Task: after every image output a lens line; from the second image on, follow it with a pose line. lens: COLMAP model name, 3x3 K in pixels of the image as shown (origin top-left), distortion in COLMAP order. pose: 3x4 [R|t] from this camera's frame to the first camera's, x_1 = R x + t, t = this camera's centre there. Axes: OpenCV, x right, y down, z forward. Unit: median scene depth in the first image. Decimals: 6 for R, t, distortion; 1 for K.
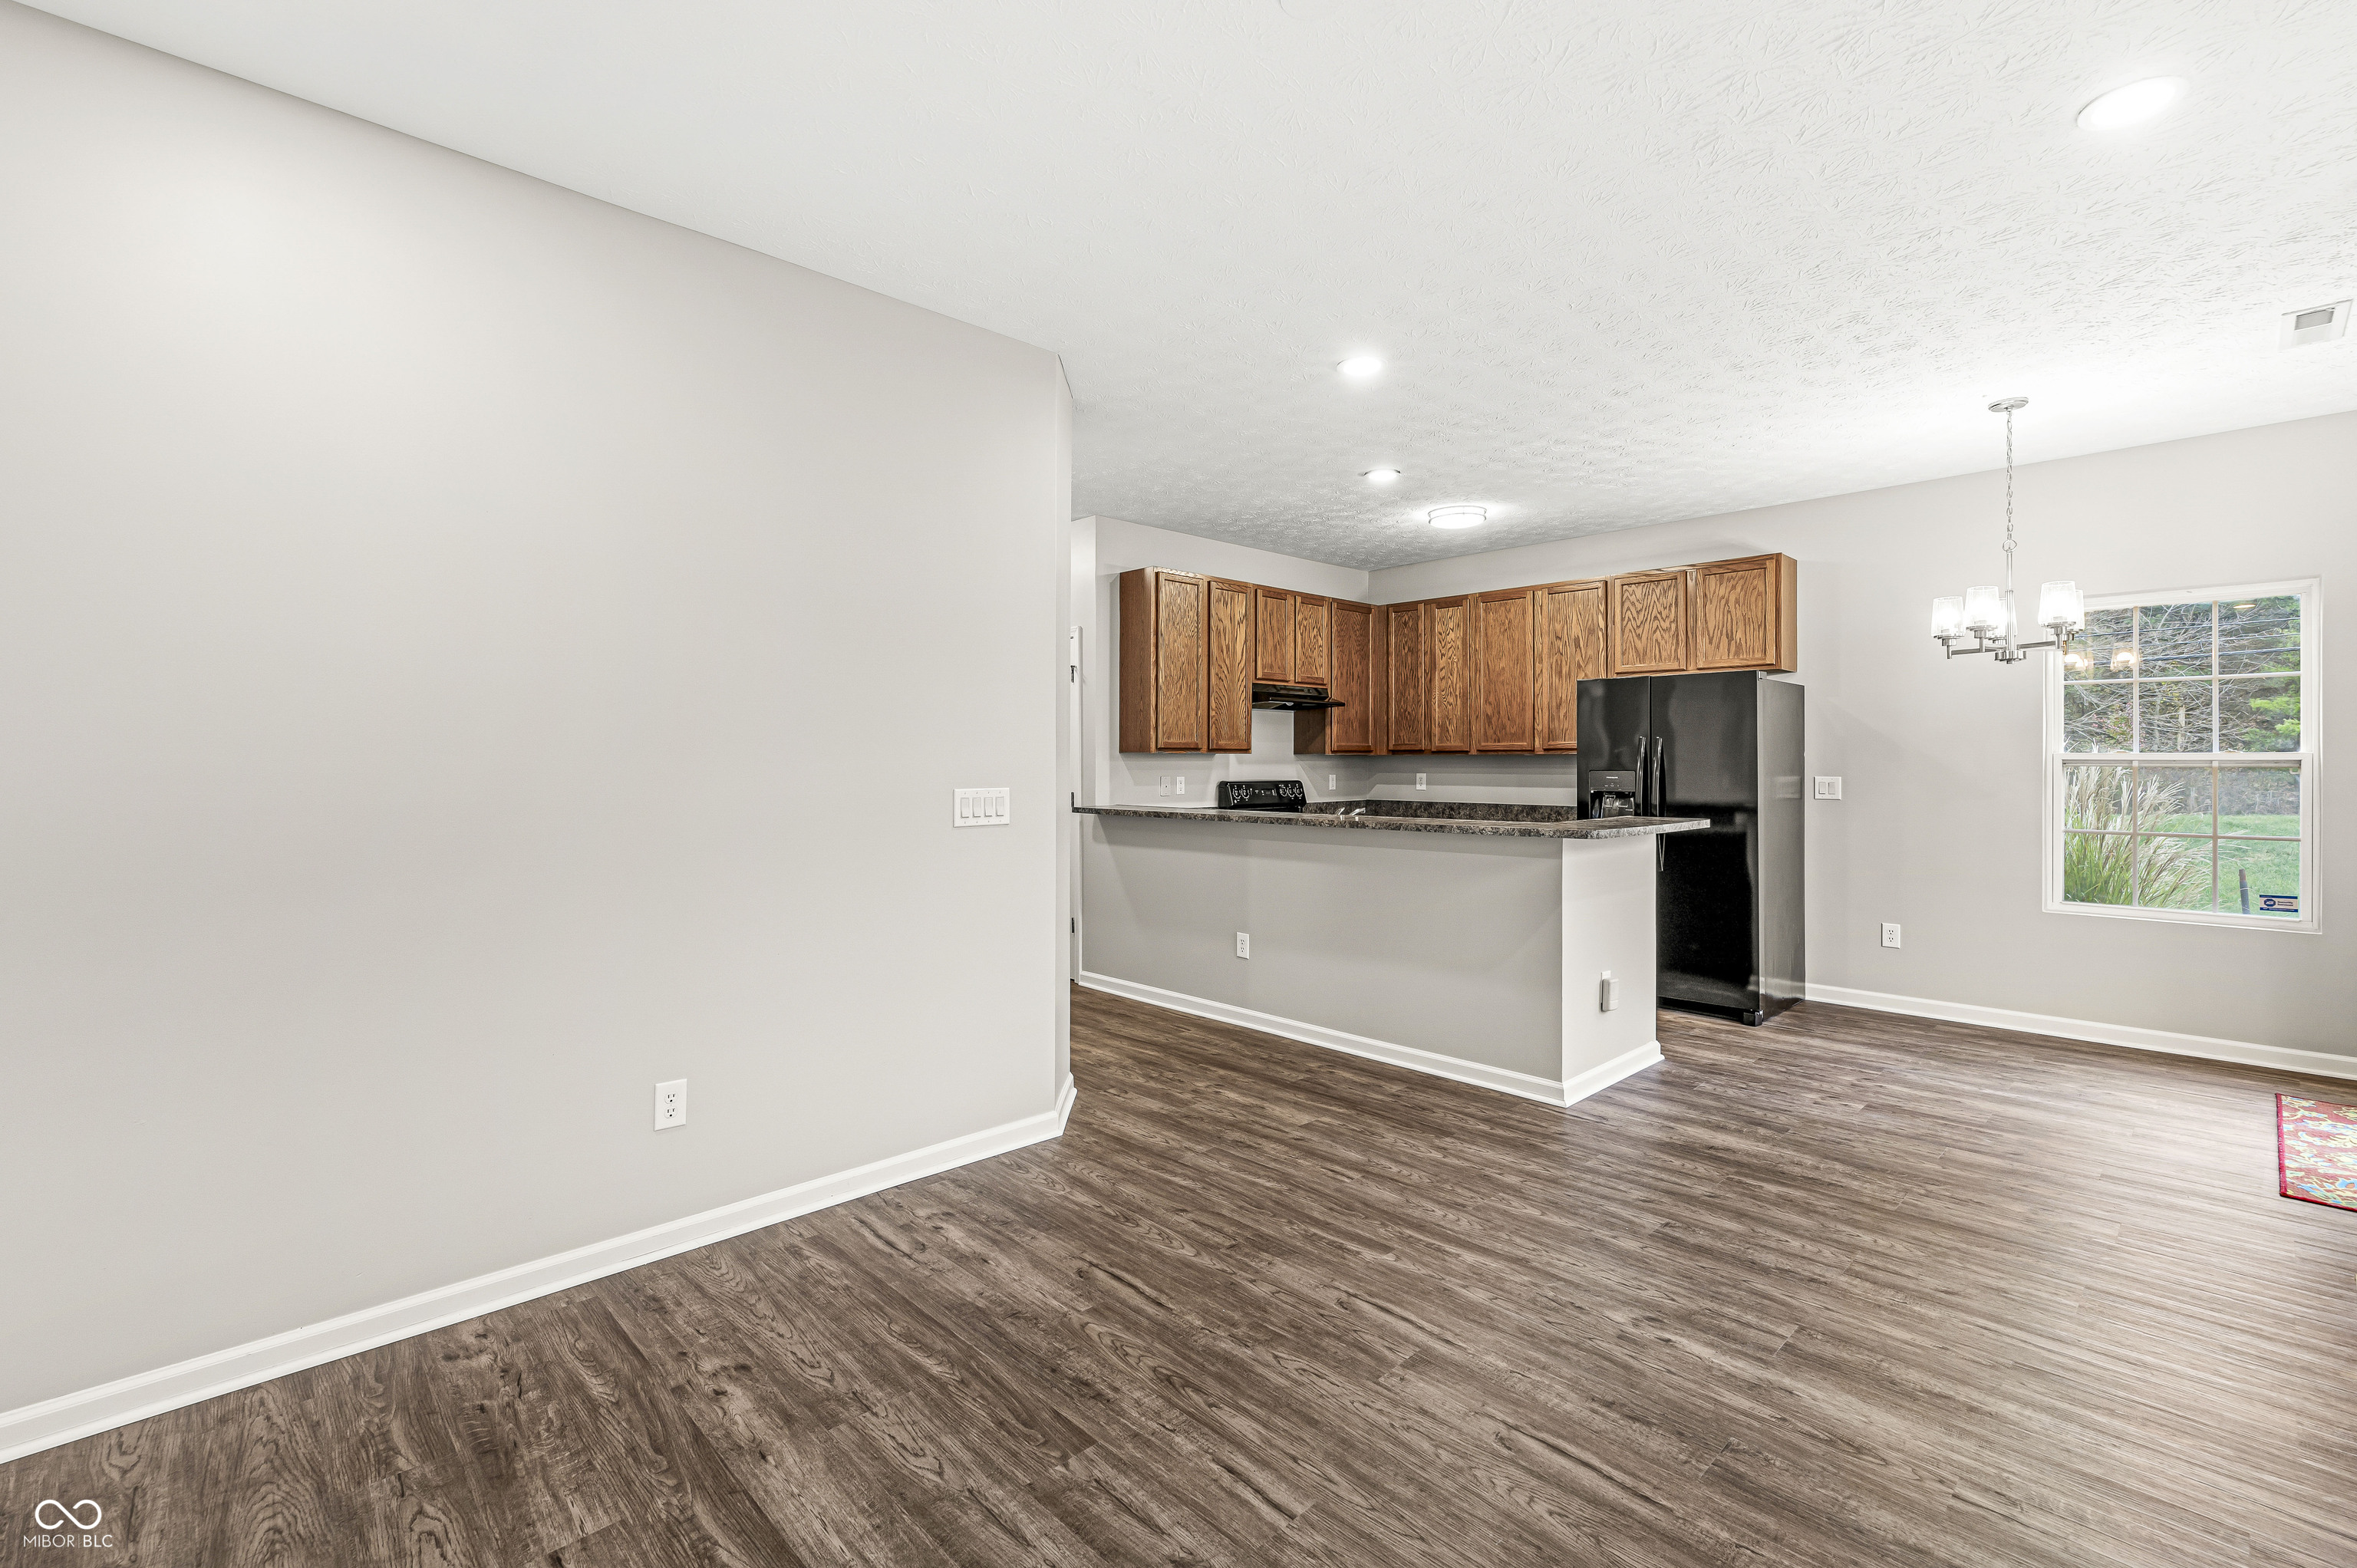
lens RADIAL K [[1028.4, 0, 1180.4], [0, 1028.4, 759.6], [0, 0, 1]] dist [0.001553, -0.000565]
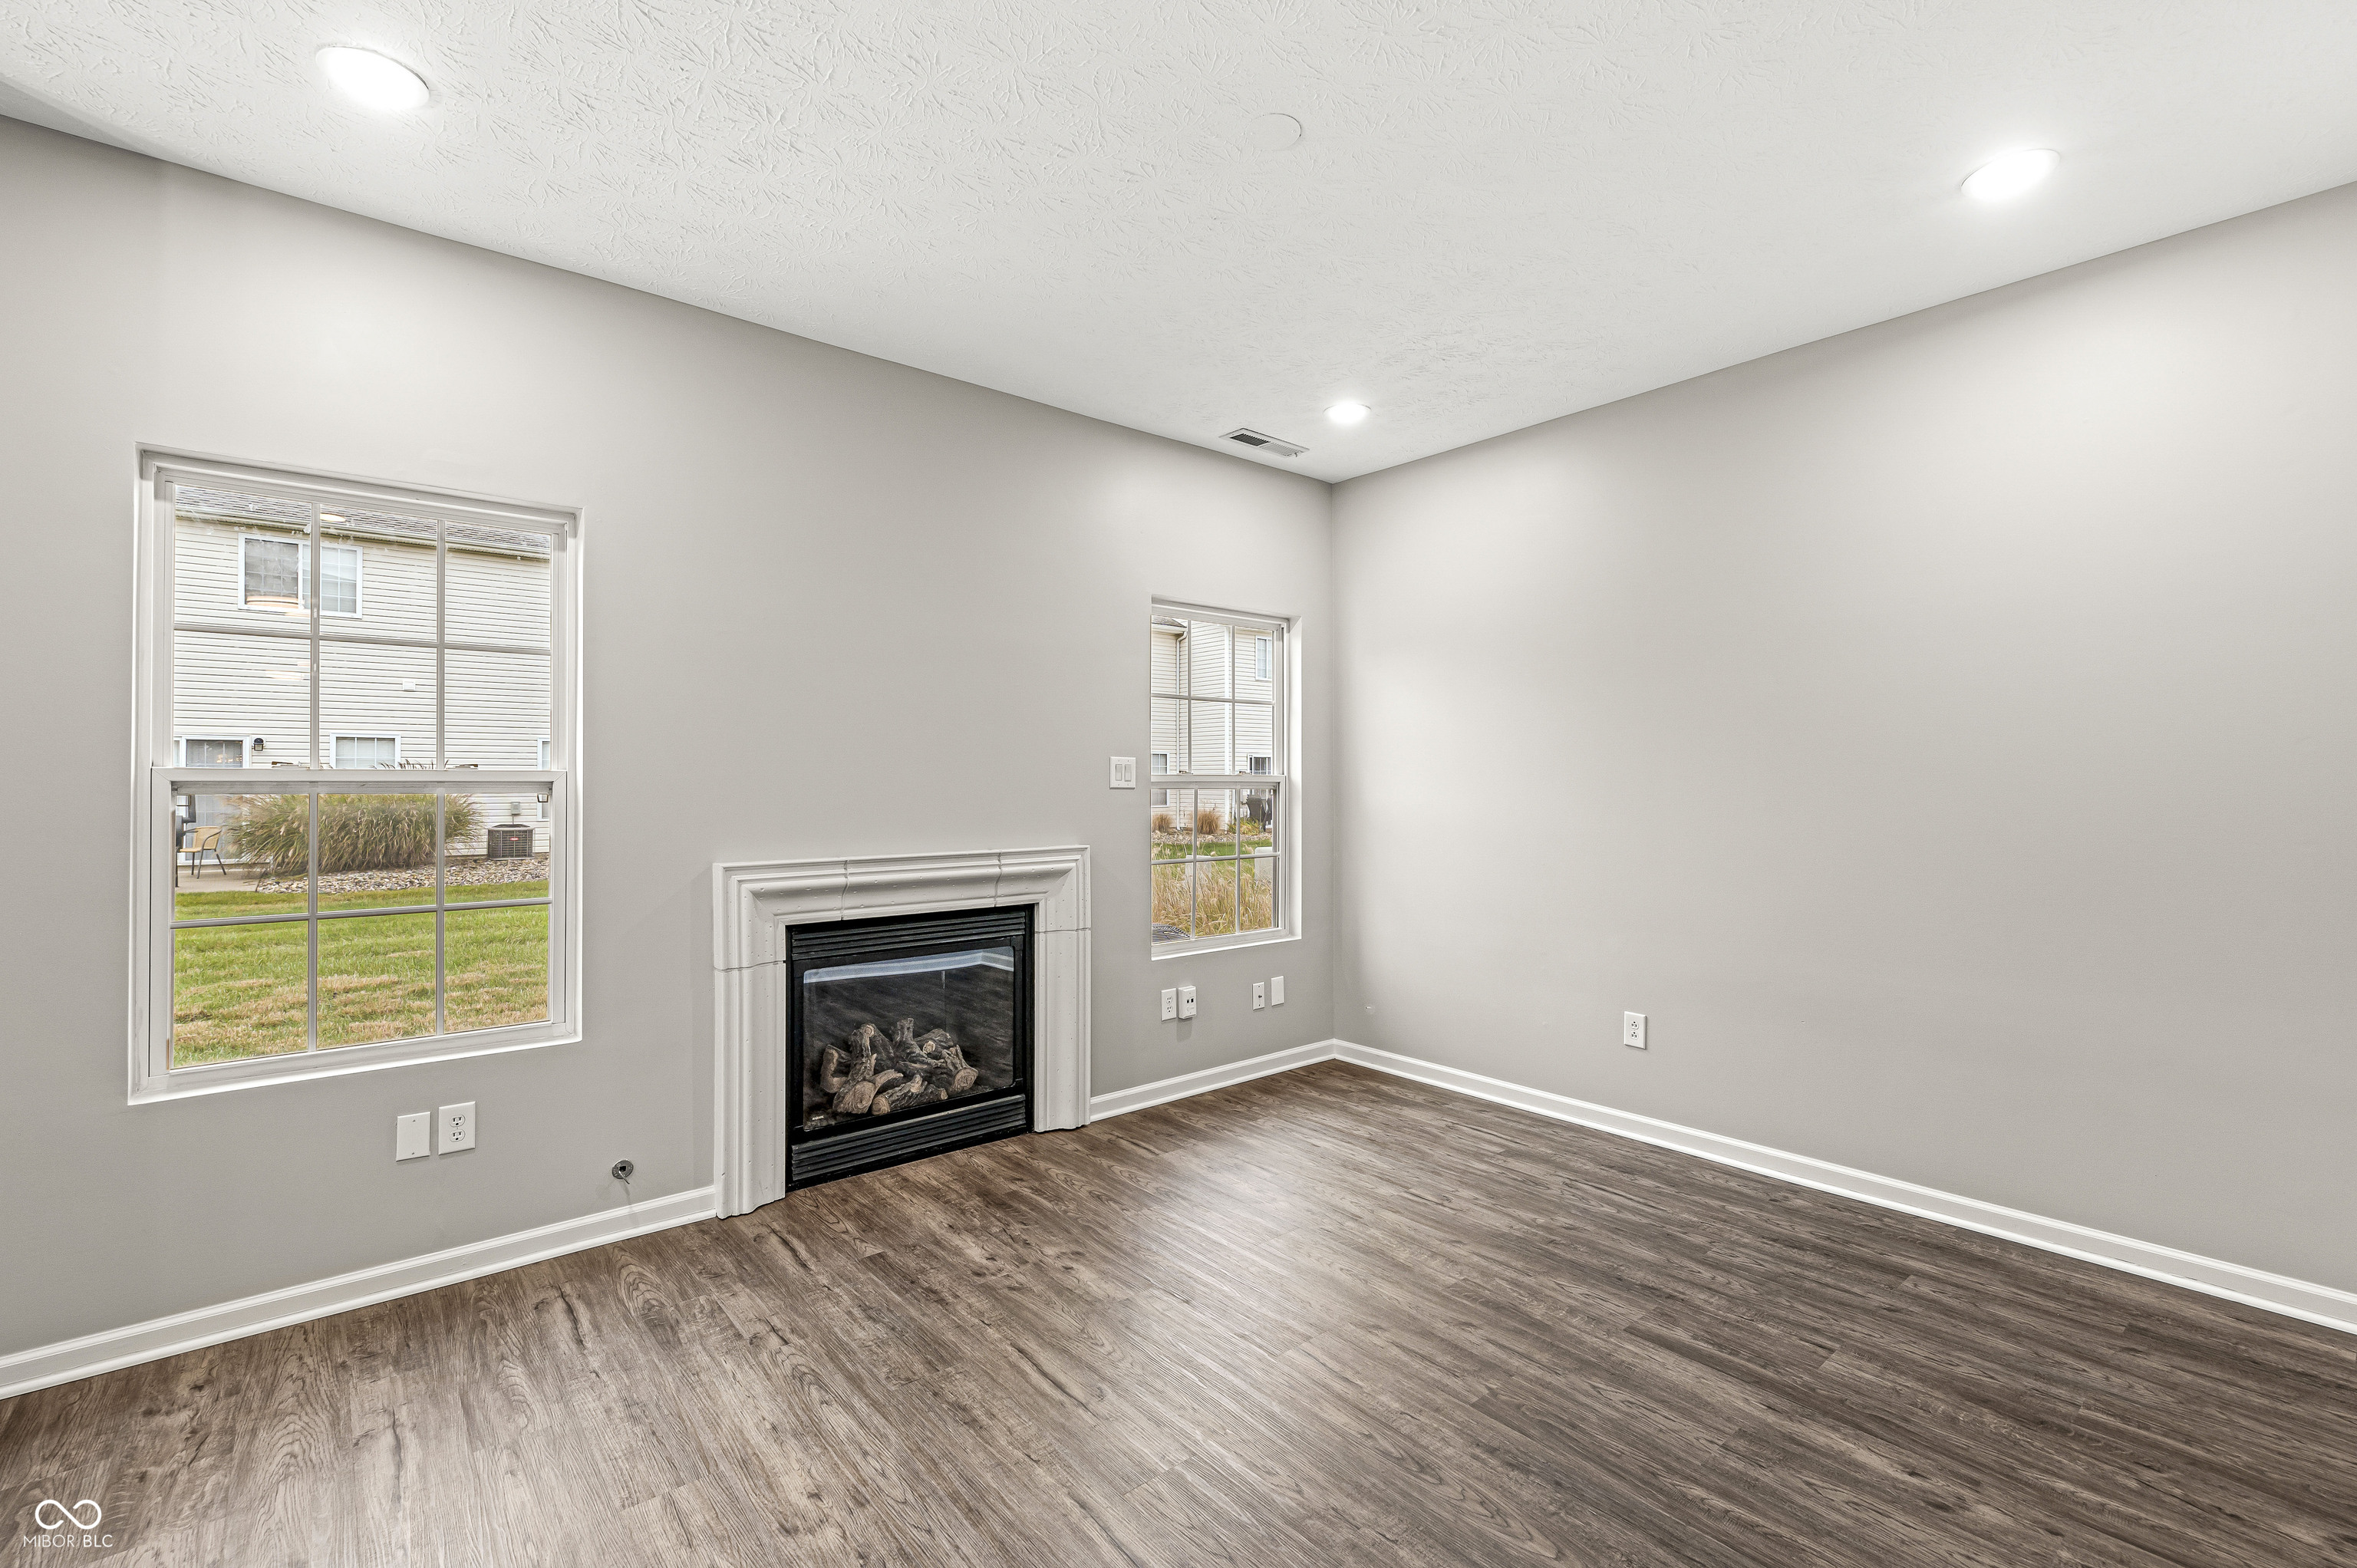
lens RADIAL K [[1028.4, 0, 1197.1], [0, 1028.4, 785.4], [0, 0, 1]] dist [0.001553, -0.000565]
pose [[-0.998499, 0.000558, 0.054760, 0.067919], [0.000754, 0.999993, 0.003565, 0.000736], [-0.054757, 0.003601, -0.998493, 0.962329]]
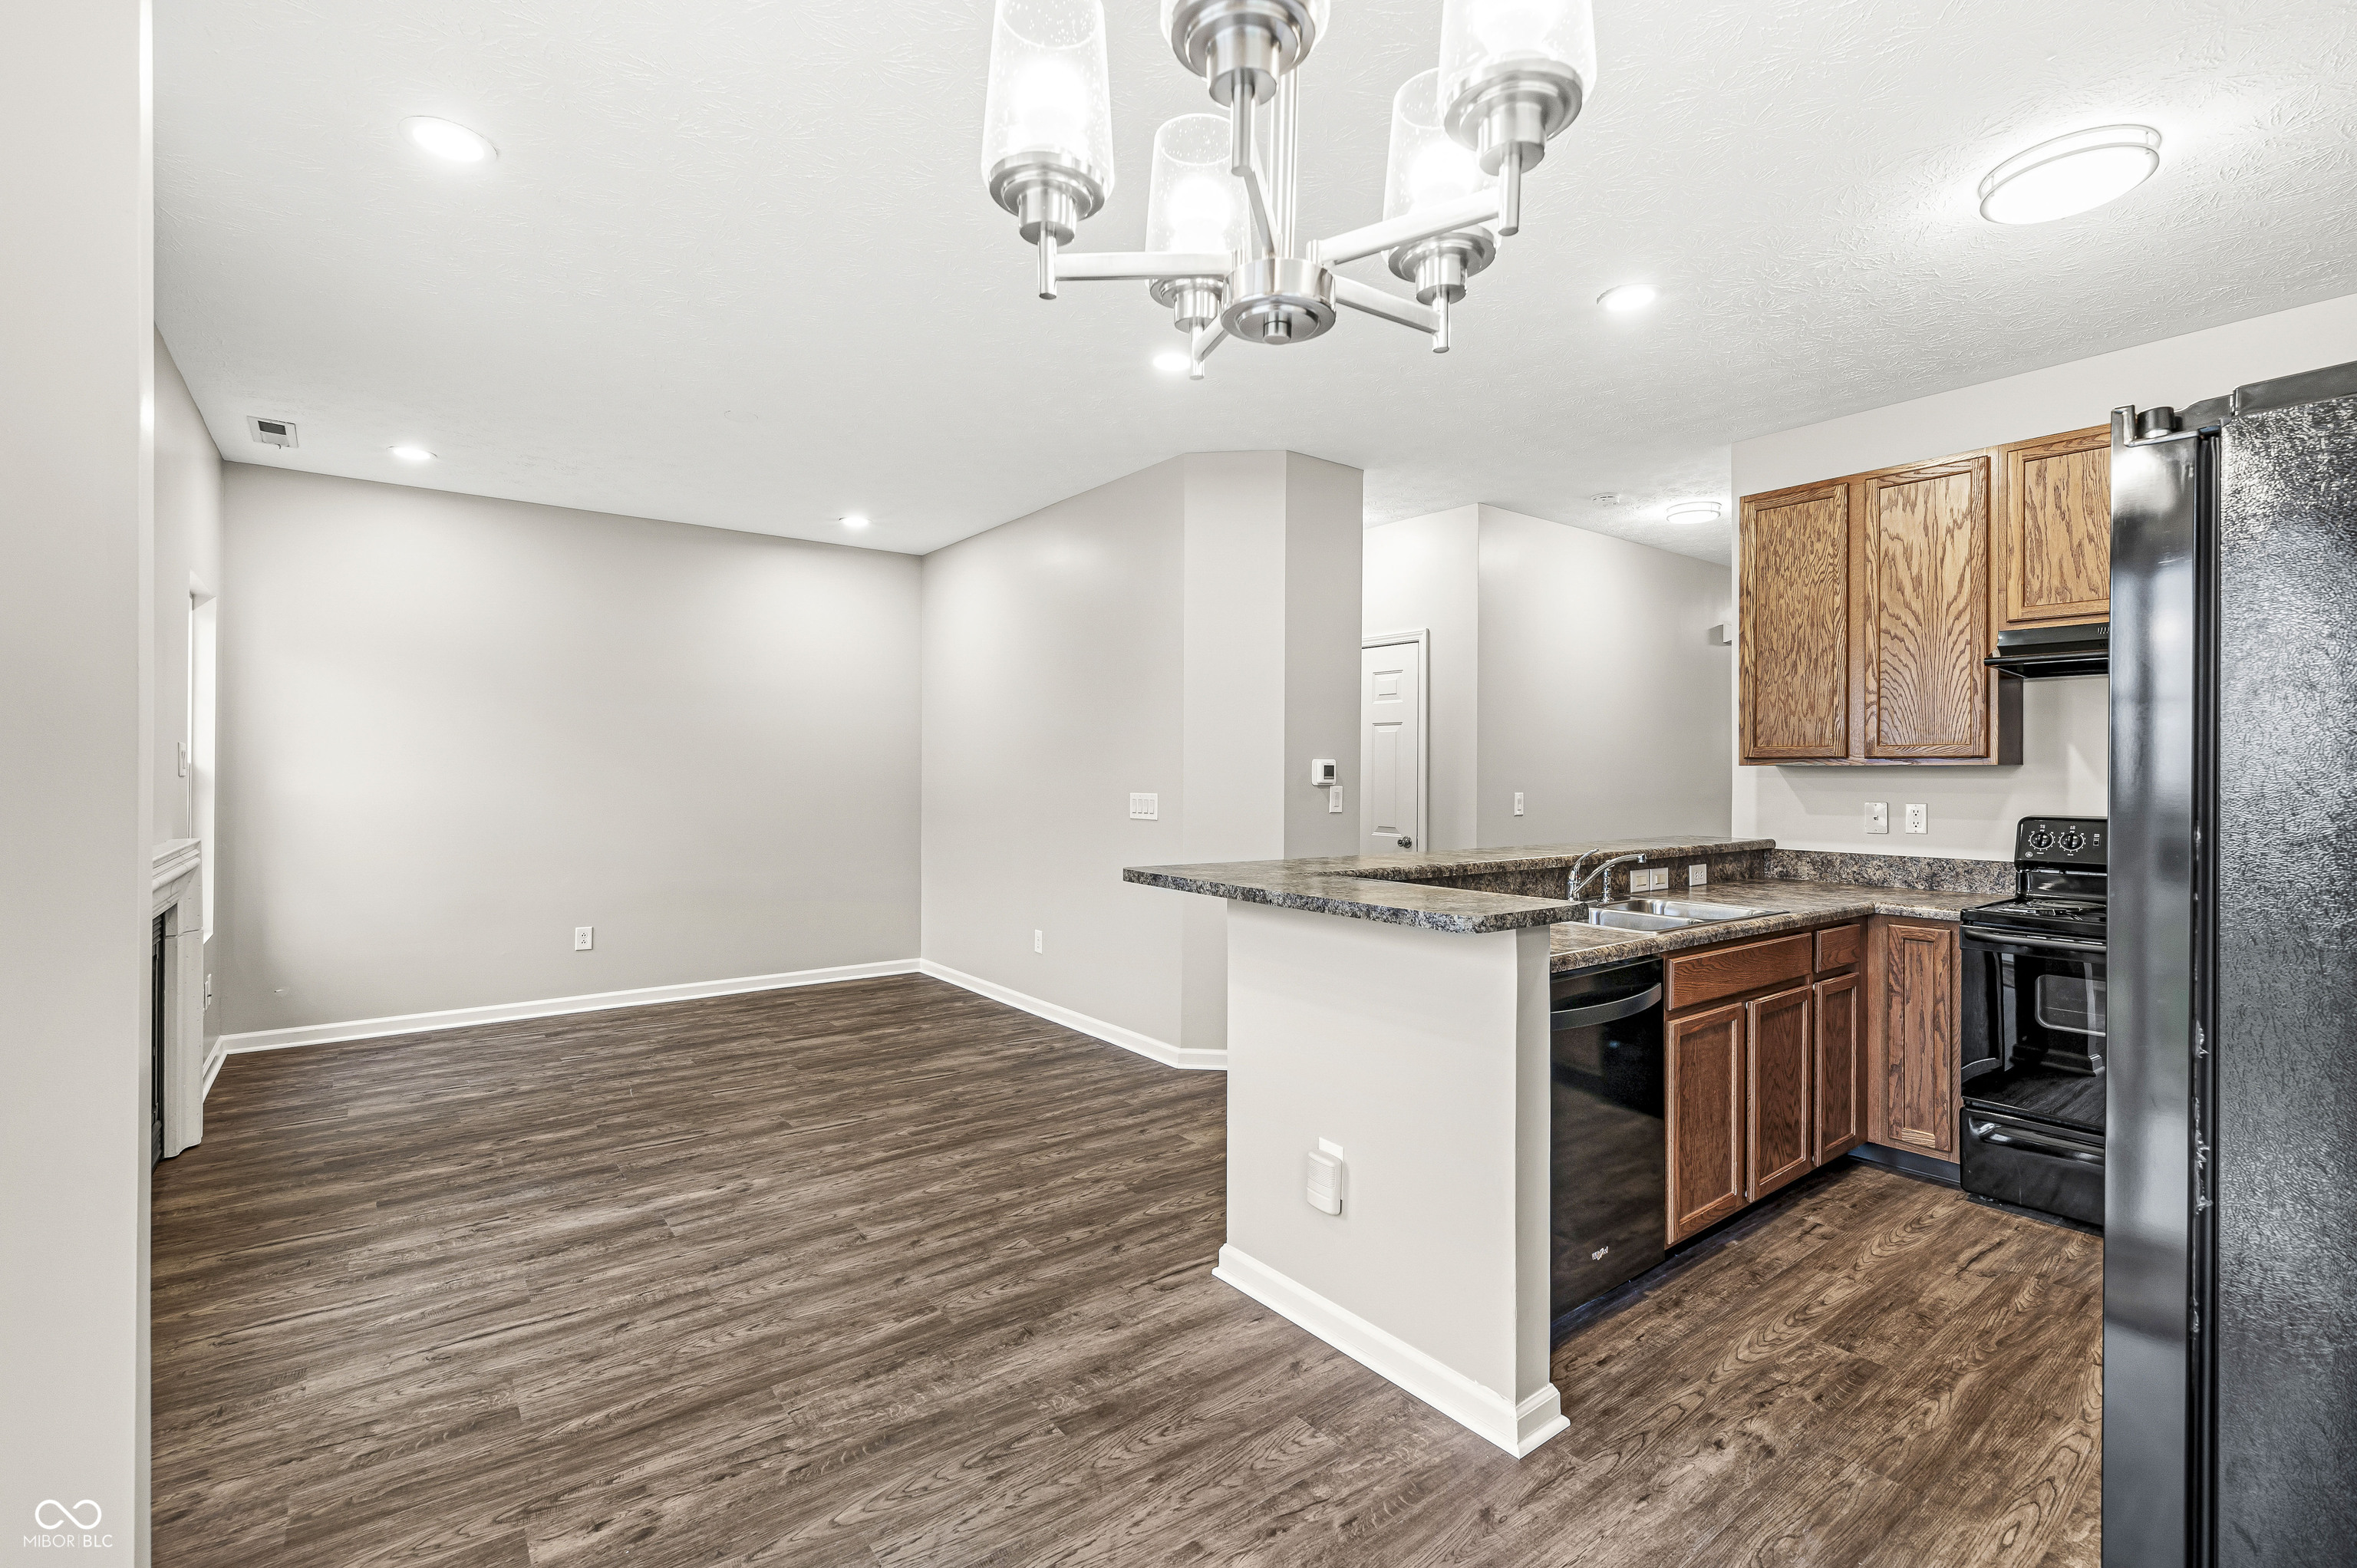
lens RADIAL K [[1028.4, 0, 1163.8], [0, 1028.4, 765.5], [0, 0, 1]] dist [0.001553, -0.000565]
pose [[-0.108367, -0.009958, -0.994061, 0.962620], [-0.004620, 0.999944, -0.009514, 0.002849], [0.994100, 0.003562, -0.108407, 0.936722]]
